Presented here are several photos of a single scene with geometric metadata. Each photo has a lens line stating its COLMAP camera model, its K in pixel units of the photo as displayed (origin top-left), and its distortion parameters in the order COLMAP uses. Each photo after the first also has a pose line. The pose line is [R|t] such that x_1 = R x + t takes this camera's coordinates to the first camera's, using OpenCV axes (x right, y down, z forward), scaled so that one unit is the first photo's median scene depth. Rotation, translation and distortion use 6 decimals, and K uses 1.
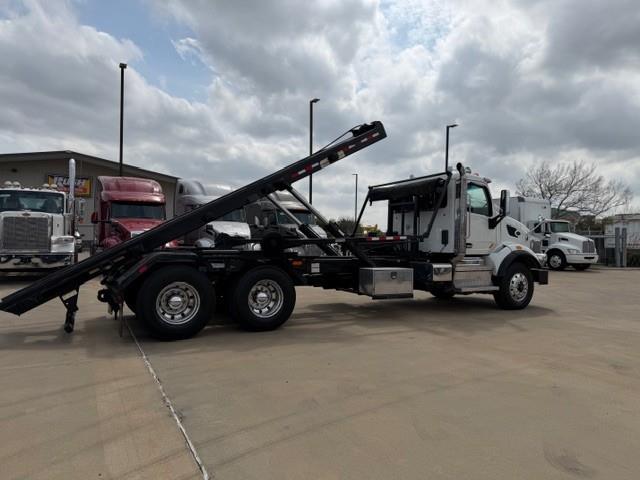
lens RADIAL K [[461.0, 0, 316.9], [0, 461.0, 239.8], [0, 0, 1]] dist [0.009704, -0.005896]
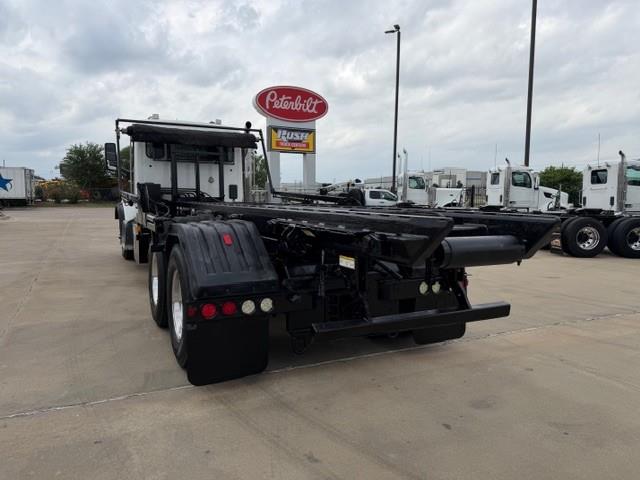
lens RADIAL K [[461.0, 0, 316.9], [0, 461.0, 239.8], [0, 0, 1]] dist [0.009704, -0.005896]
pose [[-0.003773, -0.103285, 0.994645, -0.705896], [-0.013954, 0.994560, 0.103223, -0.008597], [-0.999896, -0.013490, -0.005194, 0.772467]]
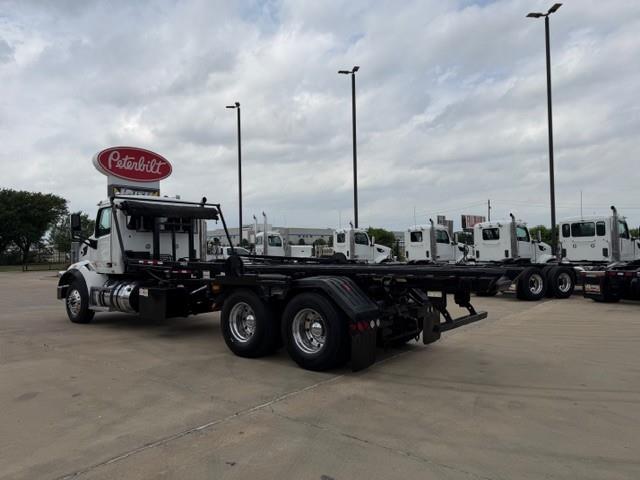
lens RADIAL K [[461.0, 0, 316.9], [0, 461.0, 239.8], [0, 0, 1]] dist [0.009704, -0.005896]
pose [[-0.412214, 0.017363, 0.910922, -0.891996], [0.005353, 0.999847, -0.016636, -0.025194], [-0.911071, -0.001982, -0.412244, 1.130704]]
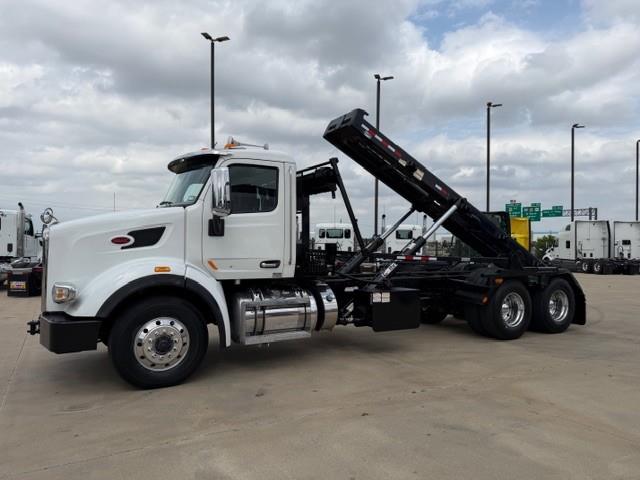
lens RADIAL K [[461.0, 0, 316.9], [0, 461.0, 239.8], [0, 0, 1]] dist [0.009704, -0.005896]
pose [[-0.997846, -0.022085, -0.061771, 0.182528], [-0.020983, 0.999610, -0.018440, -0.011147], [0.062154, -0.017104, -0.997920, 1.726802]]
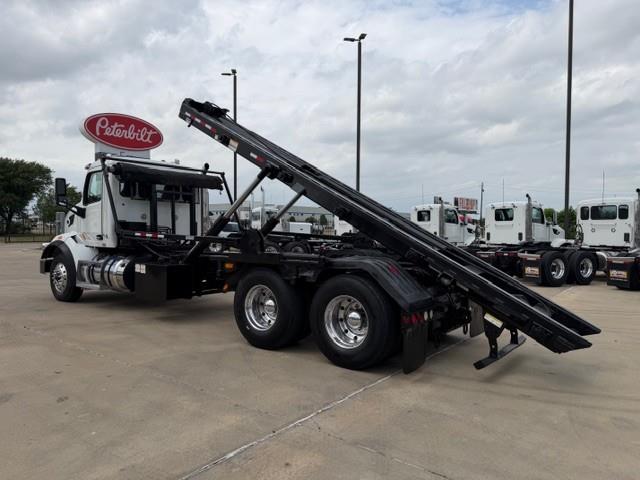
lens RADIAL K [[461.0, 0, 316.9], [0, 461.0, 239.8], [0, 0, 1]] dist [0.009704, -0.005896]
pose [[-0.434489, -0.035916, 0.899961, -0.765809], [-0.021083, 0.999336, 0.029703, -0.018627], [-0.900431, -0.006069, -0.434958, 1.138242]]
